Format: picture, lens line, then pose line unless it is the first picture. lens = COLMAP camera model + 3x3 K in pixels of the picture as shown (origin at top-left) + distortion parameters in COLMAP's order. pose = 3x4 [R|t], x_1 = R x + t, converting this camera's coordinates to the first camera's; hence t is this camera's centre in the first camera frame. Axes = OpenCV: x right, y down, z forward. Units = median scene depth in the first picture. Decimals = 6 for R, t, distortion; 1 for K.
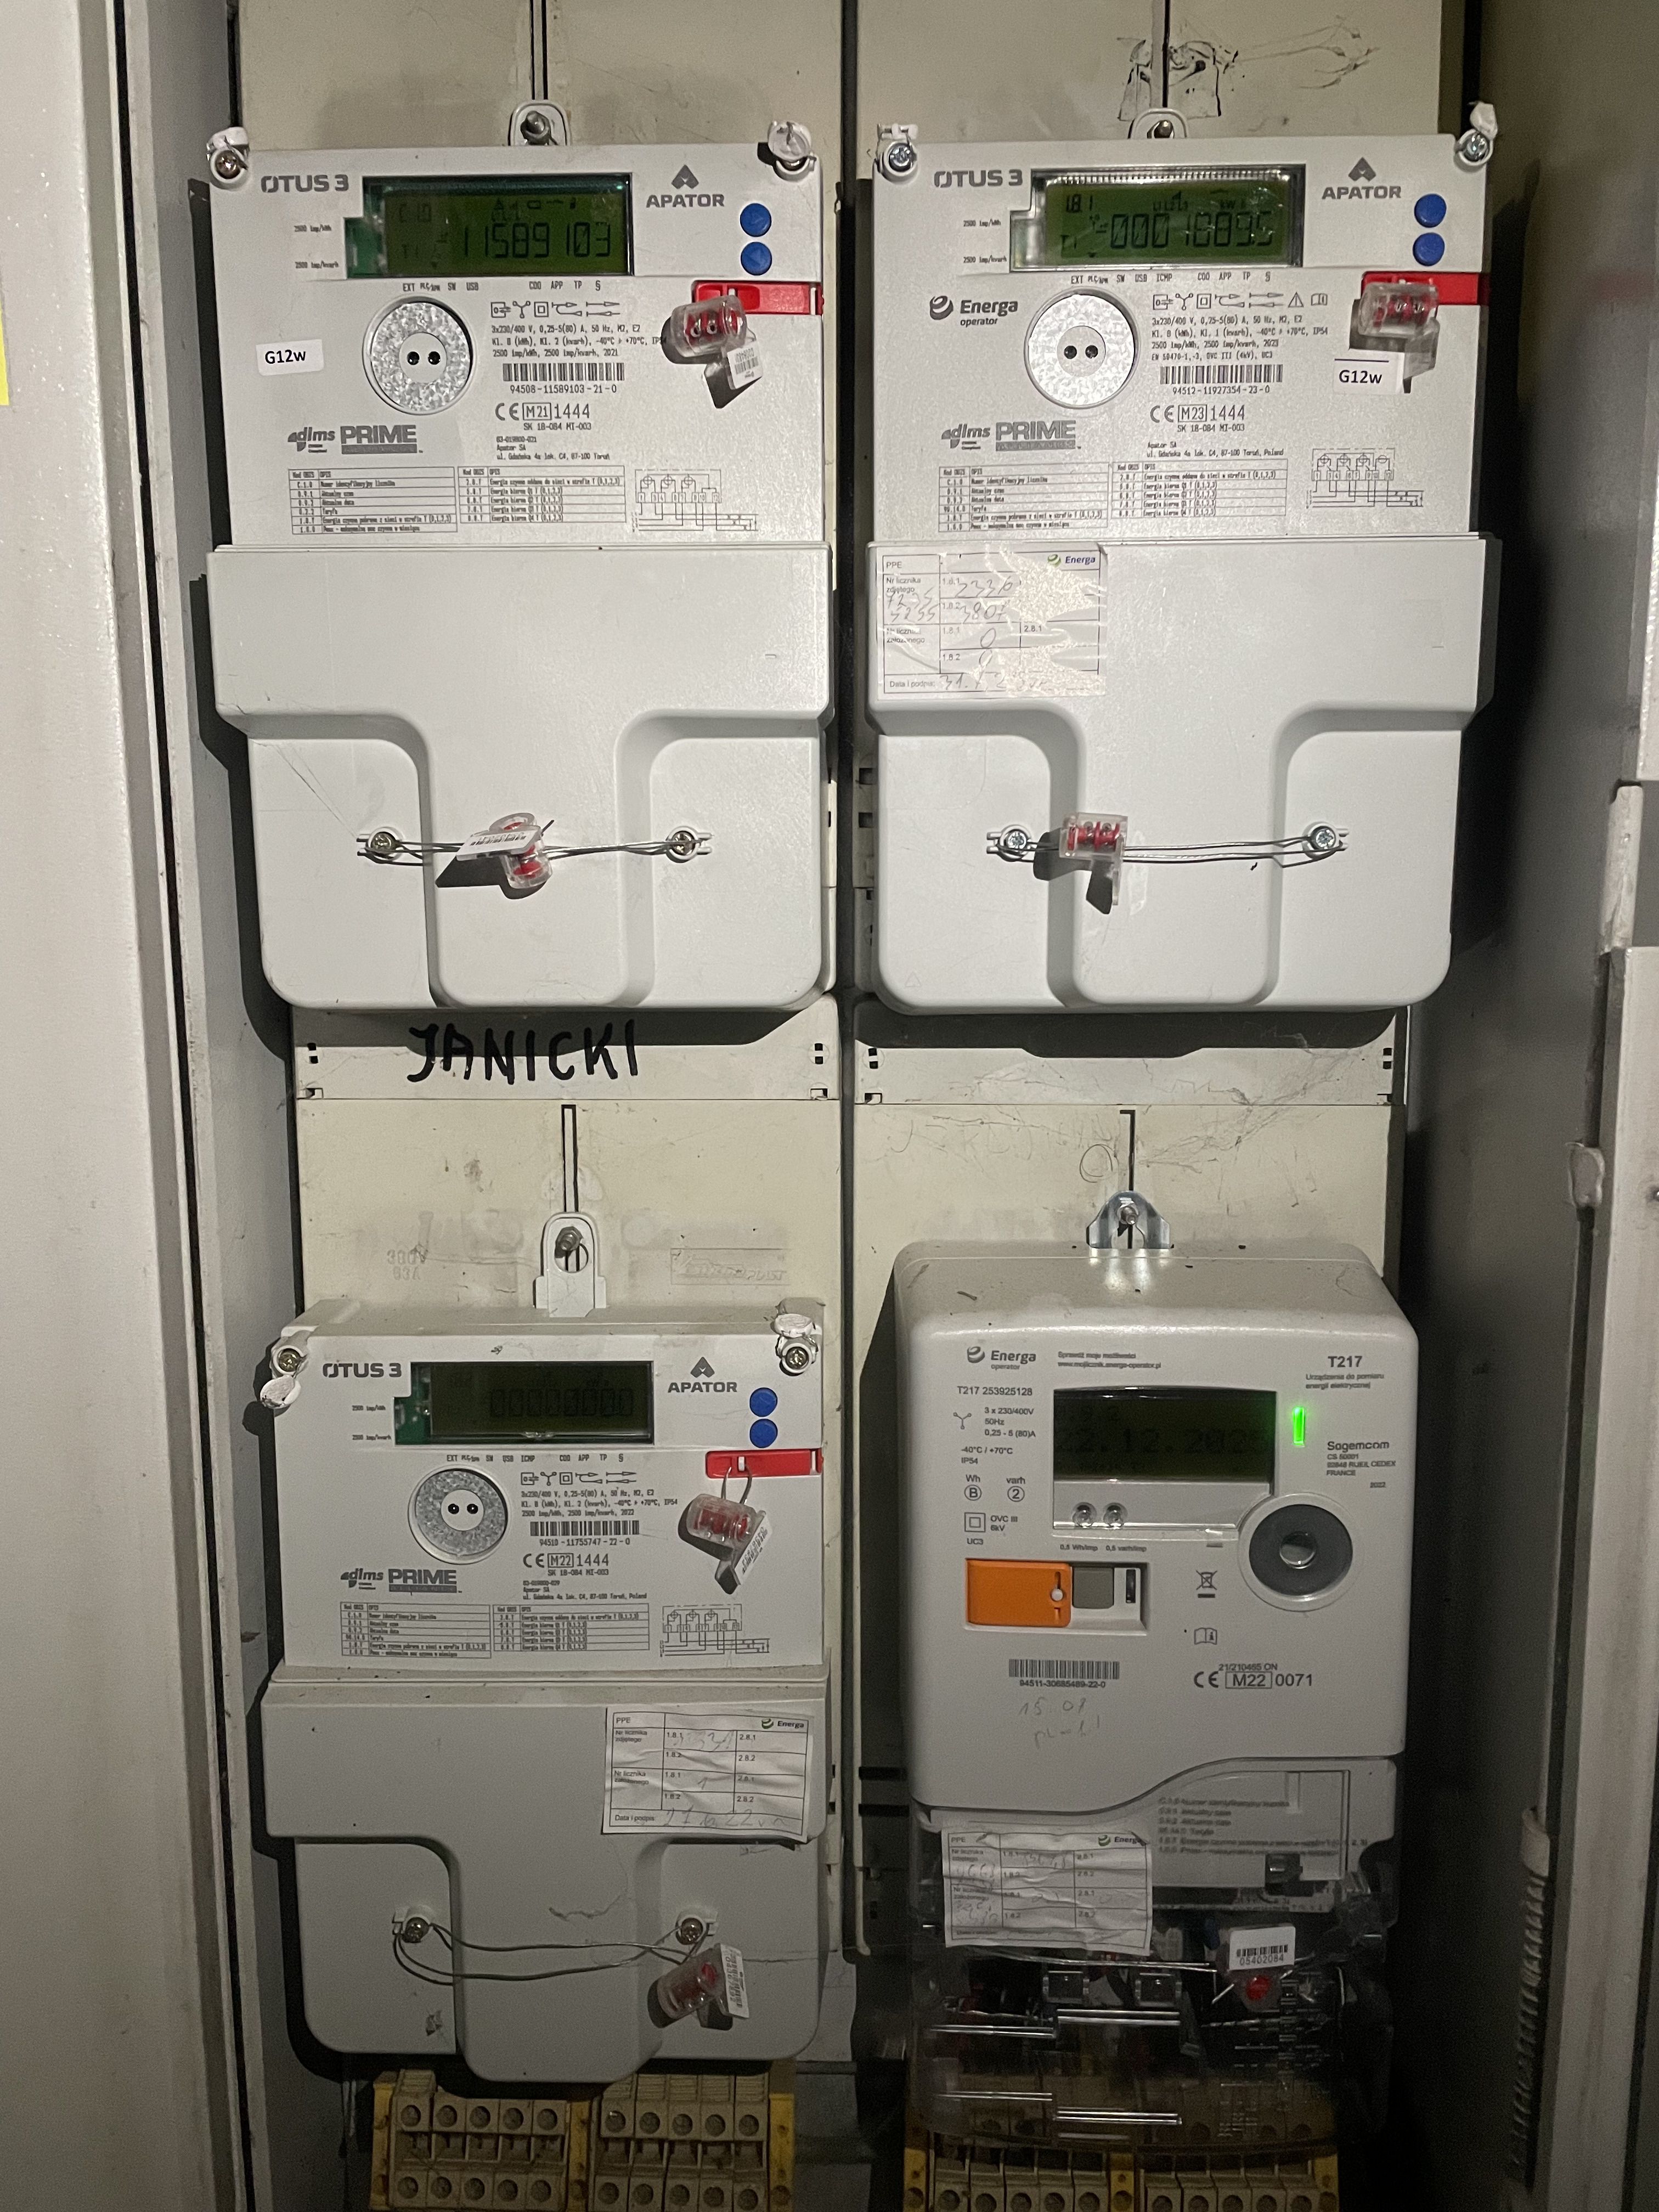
lens RADIAL K [[1658.0, 0, 838.4], [0, 1658.0, 1080.2], [0, 0, 1]] dist [0.093045, -0.130500]
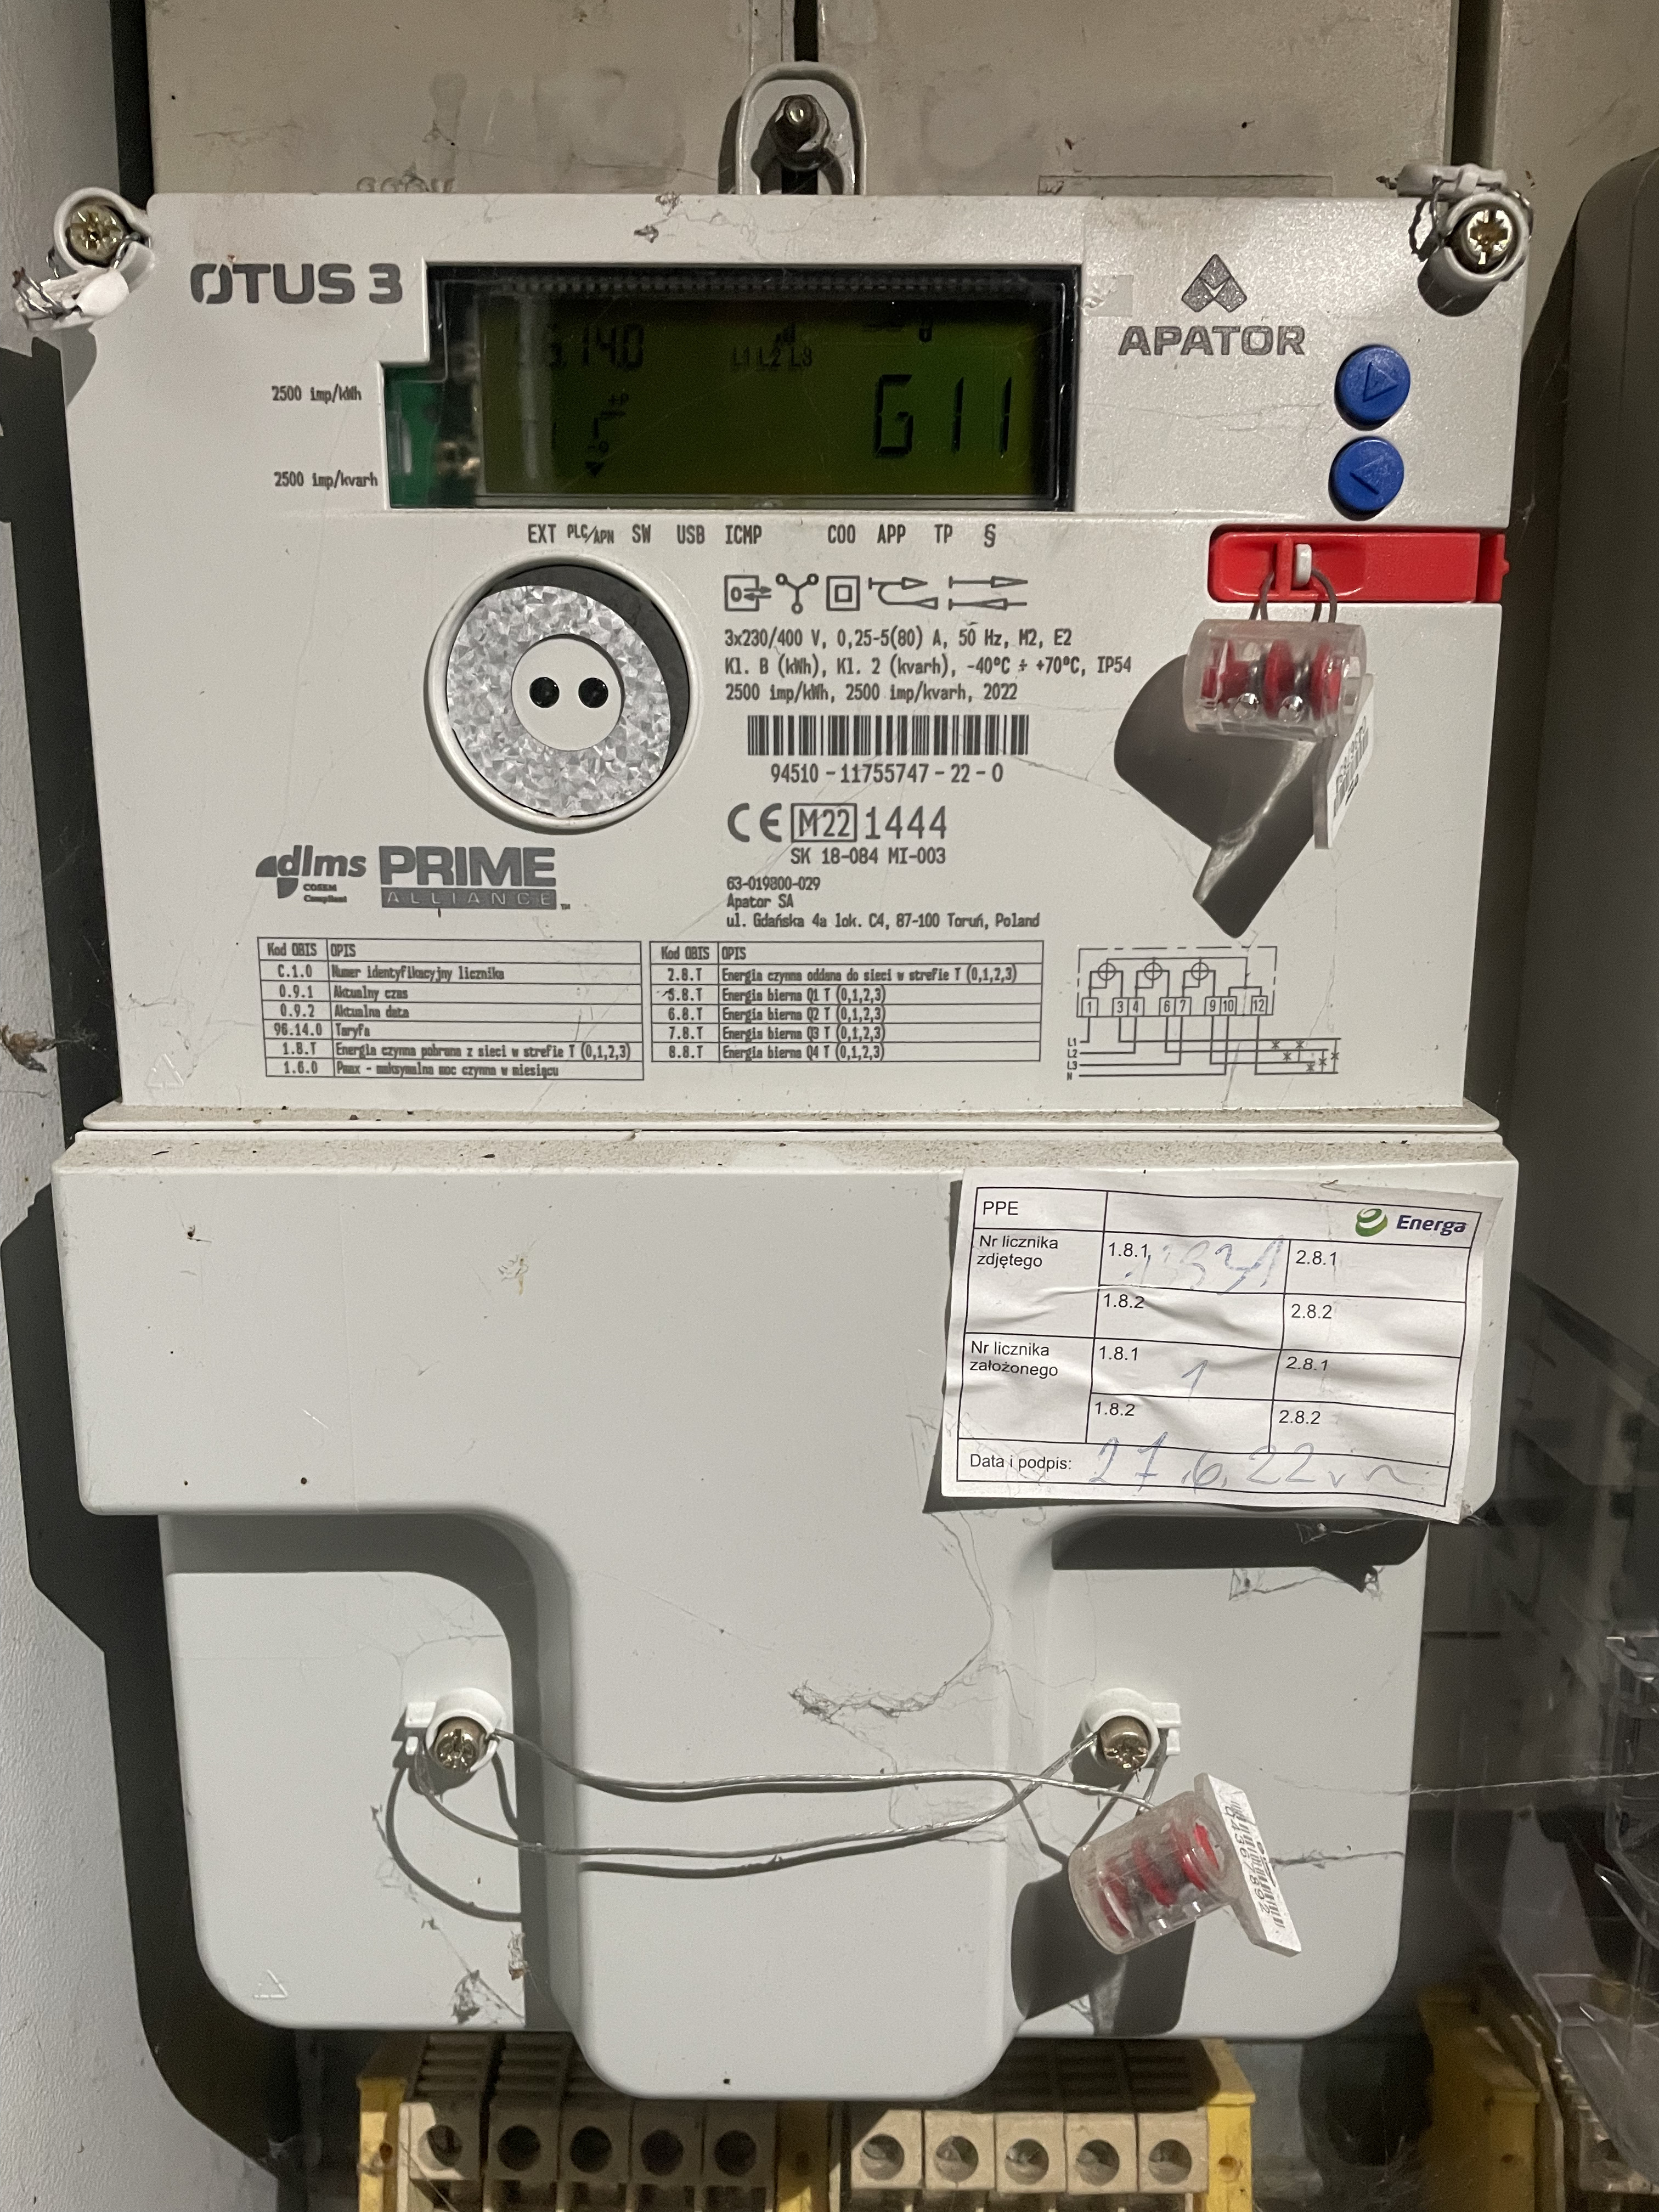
lens RADIAL K [[1658.0, 0, 838.4], [0, 1658.0, 1080.2], [0, 0, 1]] dist [0.093045, -0.130500]
pose [[0.999776, 0.003800, 0.020800, -0.173095], [-0.004914, 0.998542, 0.053749, 0.331226], [-0.020565, -0.053840, 0.998338, 0.620315]]
